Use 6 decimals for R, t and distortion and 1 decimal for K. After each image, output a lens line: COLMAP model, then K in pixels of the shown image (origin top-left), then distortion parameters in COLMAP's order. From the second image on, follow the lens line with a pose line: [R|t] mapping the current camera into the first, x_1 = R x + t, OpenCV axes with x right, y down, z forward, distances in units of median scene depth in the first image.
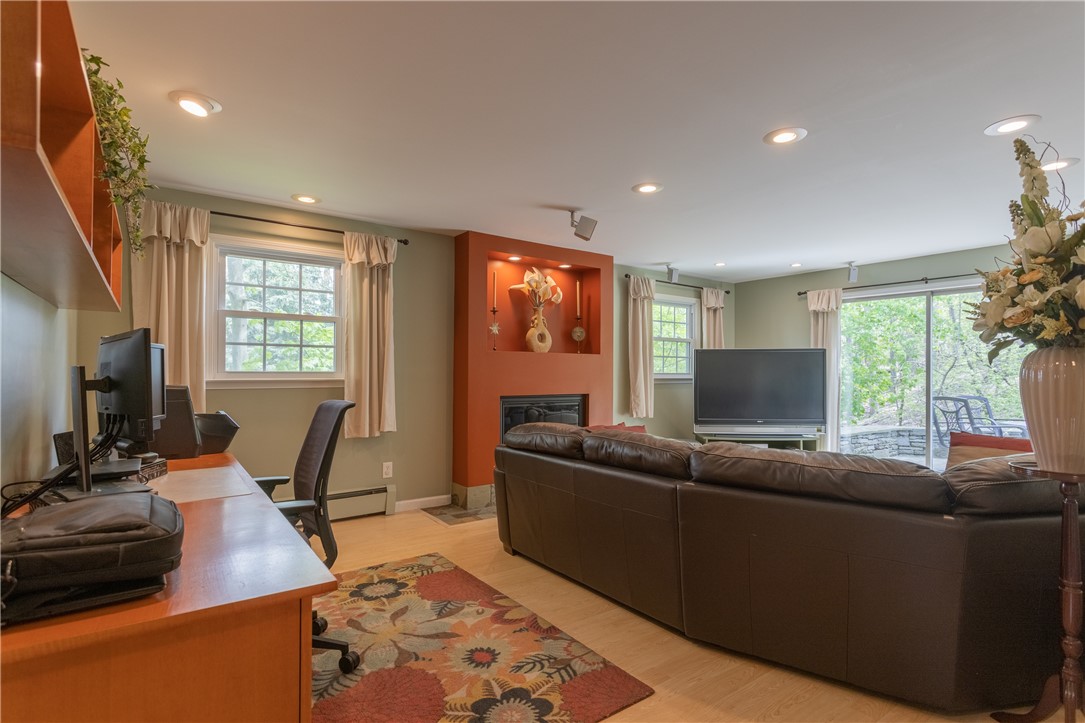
lens RADIAL K [[549.7, 0, 541.3], [0, 549.7, 365.0], [0, 0, 1]] dist [-0.047557, 0.033809]
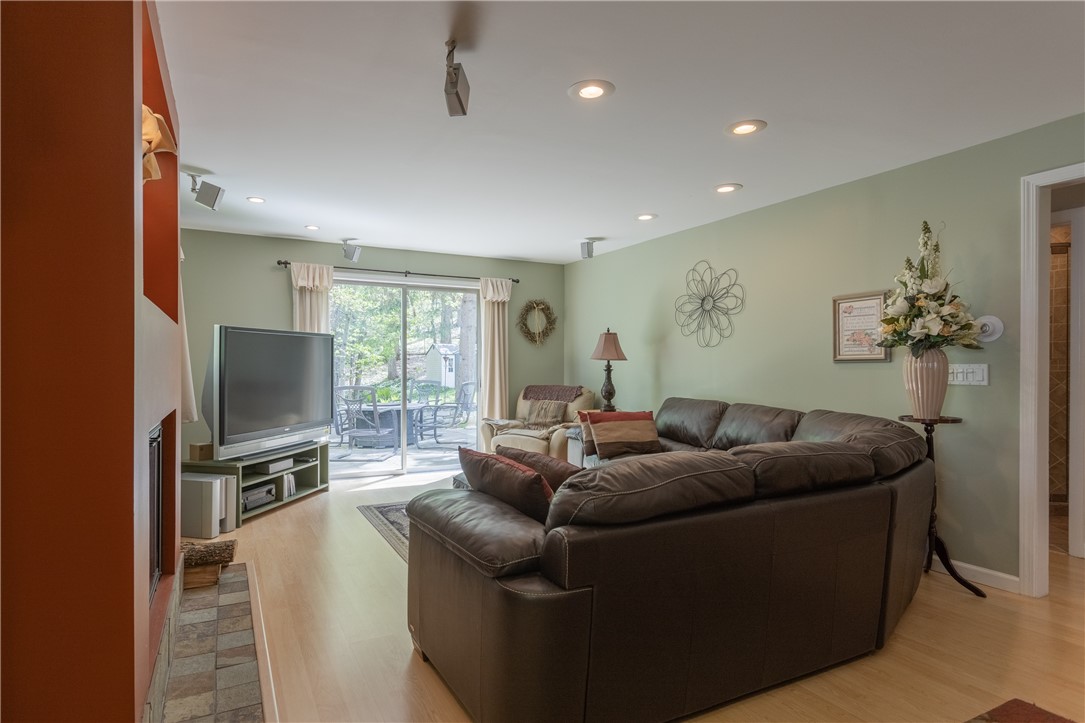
lens RADIAL K [[565.2, 0, 505.7], [0, 565.2, 364.5], [0, 0, 1]] dist [-0.000900, -0.000399]
pose [[0.169909, -0.003482, 0.985454, -0.330591], [-0.012365, 0.999908, 0.005664, 0.009440], [-0.985382, -0.013147, 0.169850, 0.627495]]
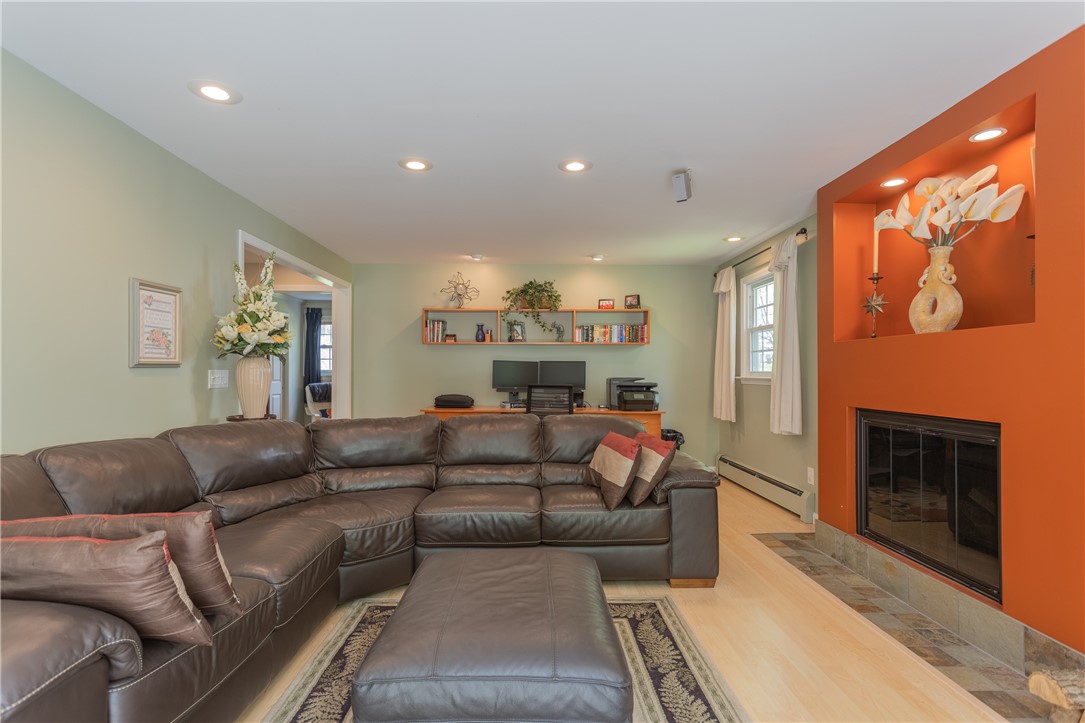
lens RADIAL K [[526.7, 0, 536.1], [0, 526.7, 370.4], [0, 0, 1]] dist [0.004242, 0.000688]
pose [[-0.580673, -0.008572, -0.814091, 0.590396], [0.004496, 0.999896, -0.013736, 0.017092], [0.814124, -0.011636, -0.580574, 0.921115]]
